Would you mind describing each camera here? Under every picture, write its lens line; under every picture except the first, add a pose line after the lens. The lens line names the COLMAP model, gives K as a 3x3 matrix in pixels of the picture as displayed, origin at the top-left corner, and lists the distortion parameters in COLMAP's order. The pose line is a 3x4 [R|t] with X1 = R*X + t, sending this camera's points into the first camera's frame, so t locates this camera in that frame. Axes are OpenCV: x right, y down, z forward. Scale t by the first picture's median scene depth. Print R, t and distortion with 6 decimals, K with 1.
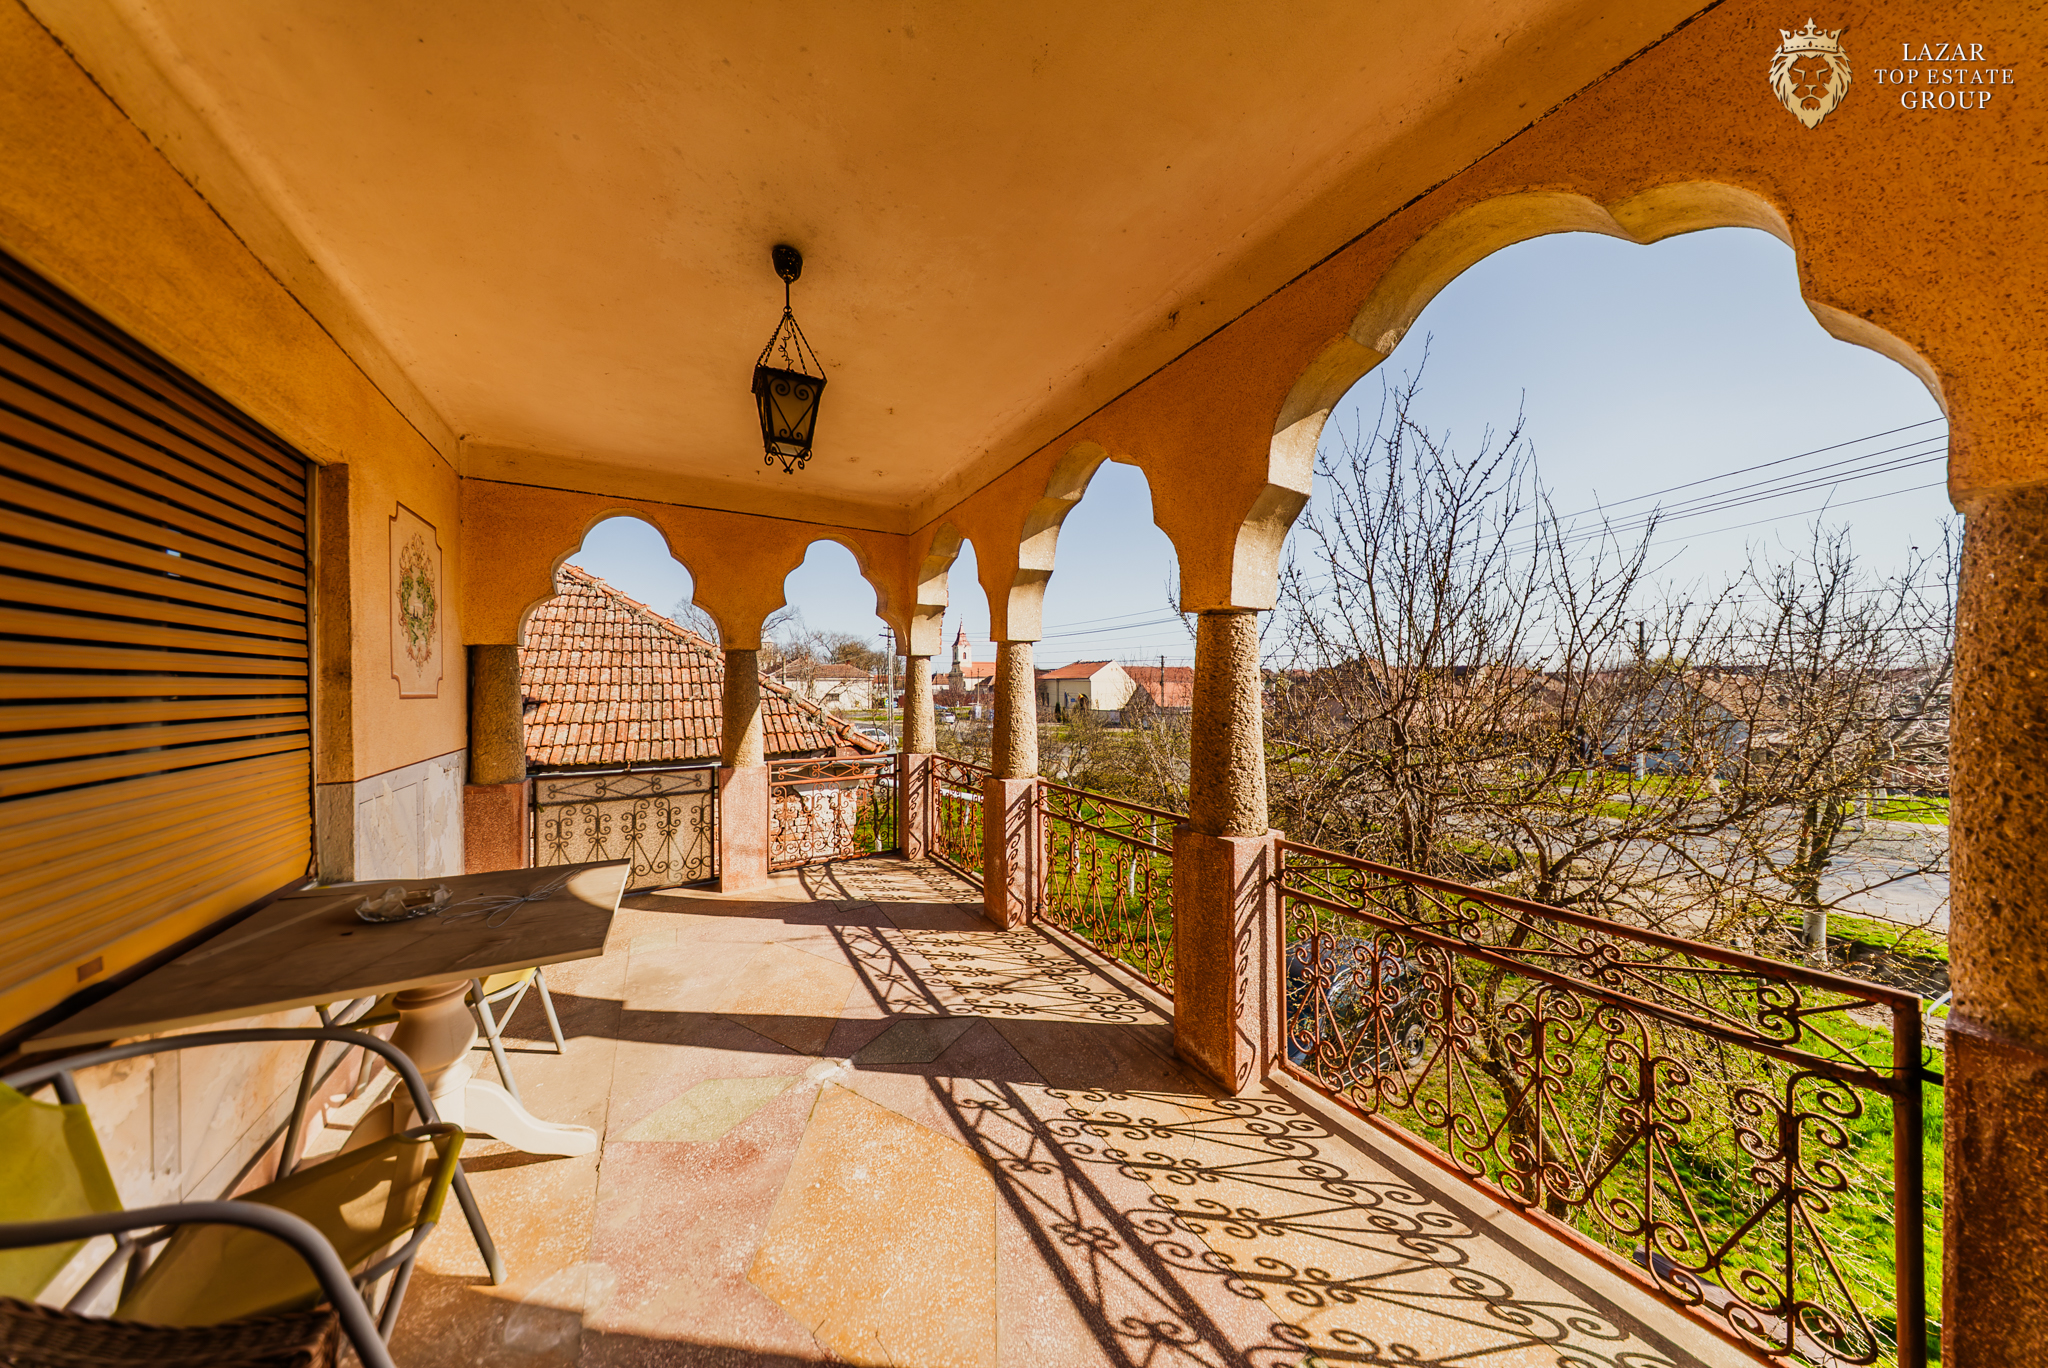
lens RADIAL K [[603.8, 0, 1026.8], [0, 603.8, 683.1], [0, 0, 1]] dist [0.000518, -0.000489]
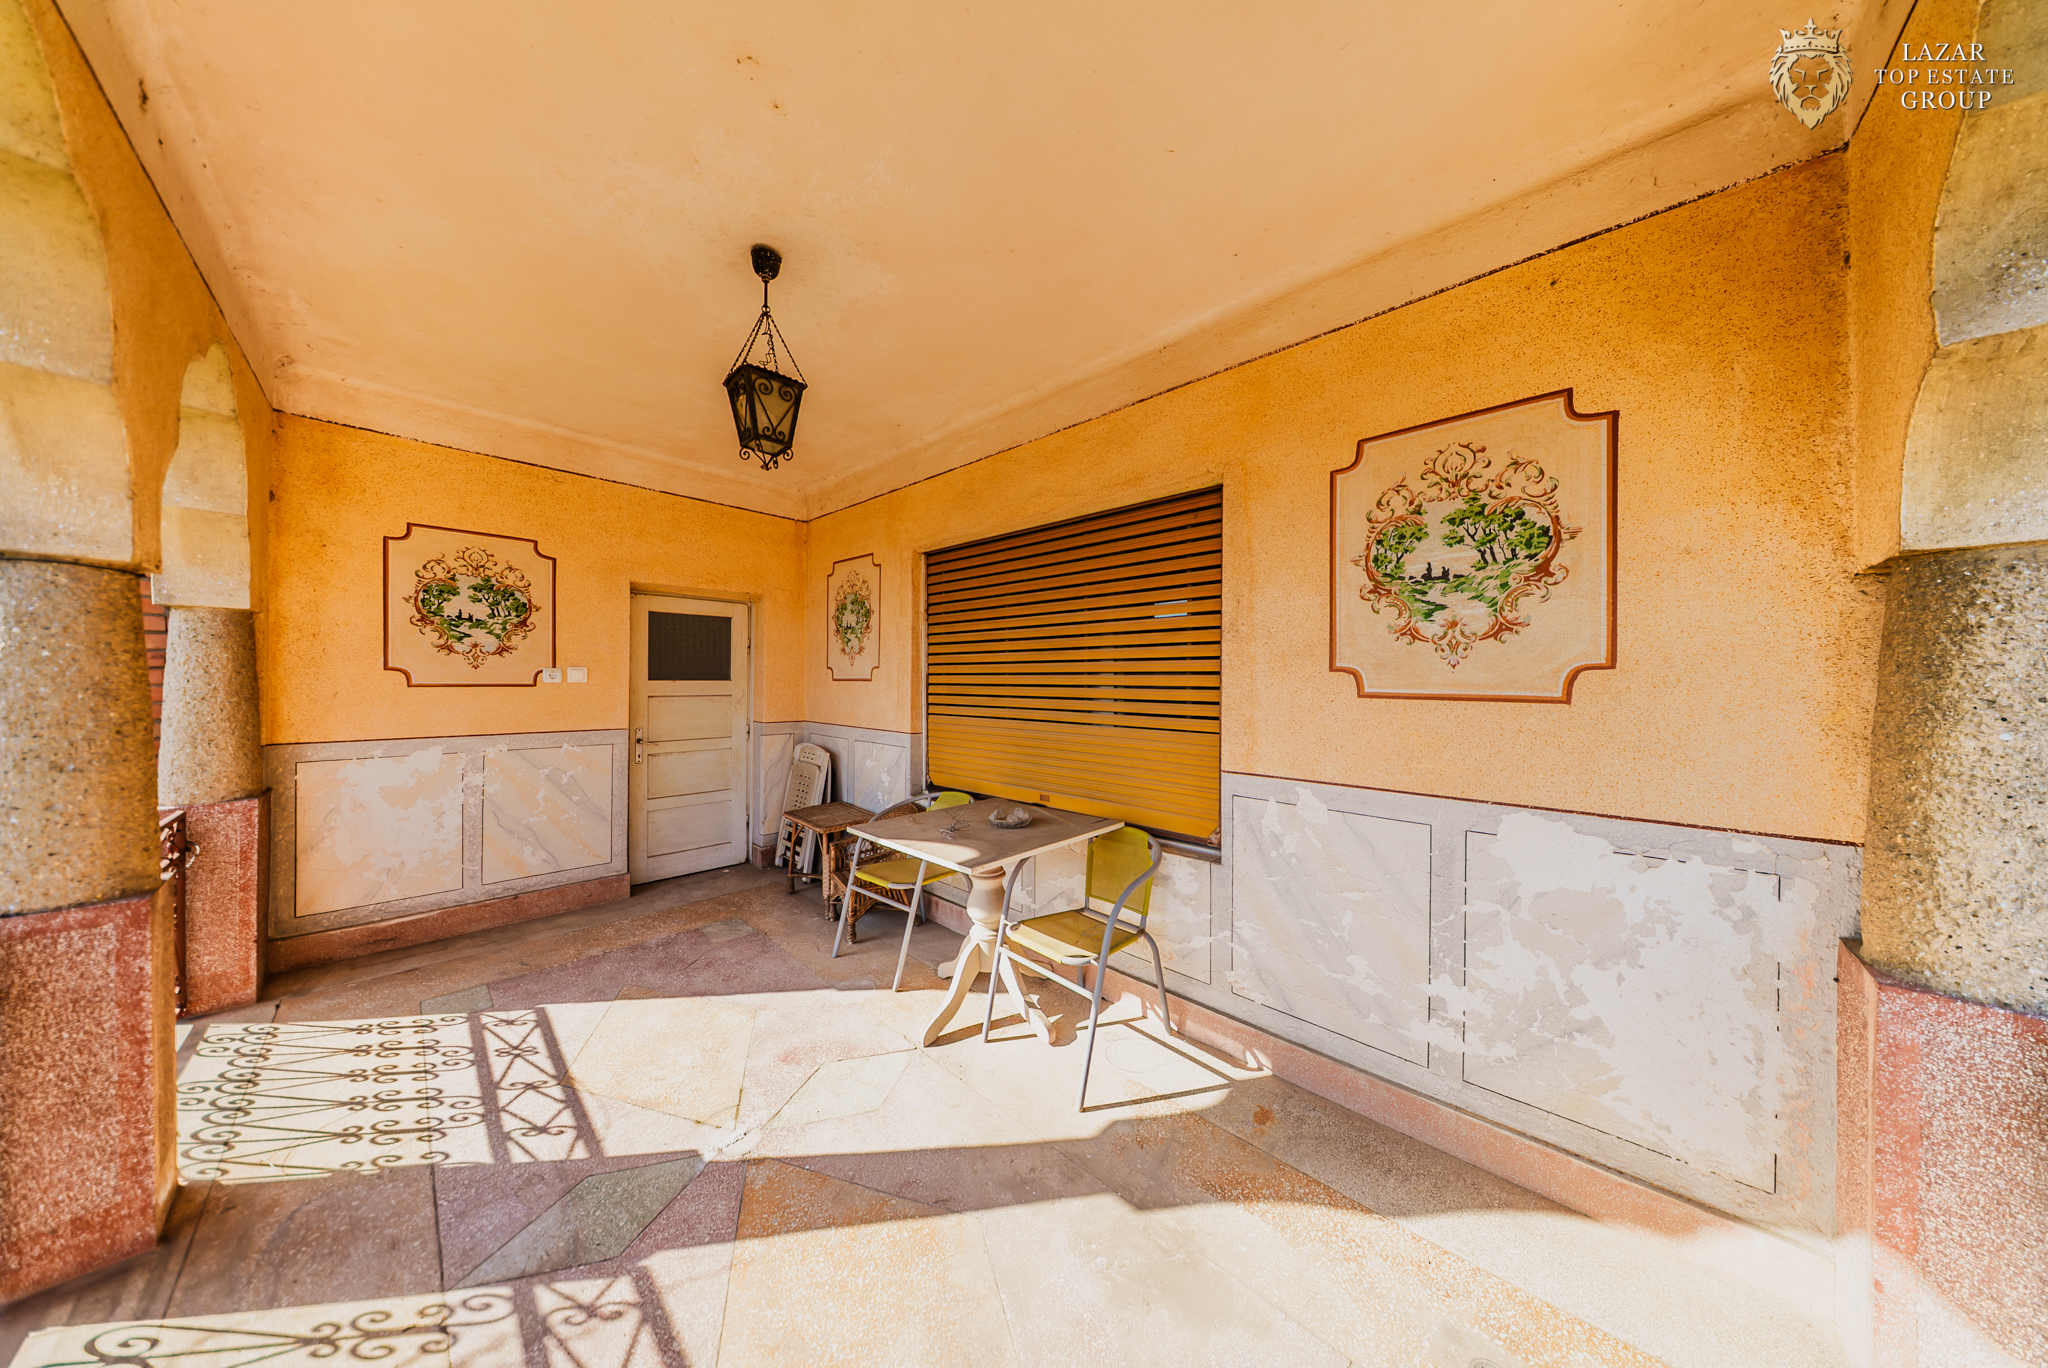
lens RADIAL K [[603.8, 0, 1019.3], [0, 603.8, 679.4], [0, 0, 1]] dist [0.000518, -0.000489]
pose [[-0.967432, 0.001594, -0.253125, -0.604791], [0.001392, 0.999999, 0.000979, 0.004558], [0.253126, 0.000595, -0.967433, 2.298983]]
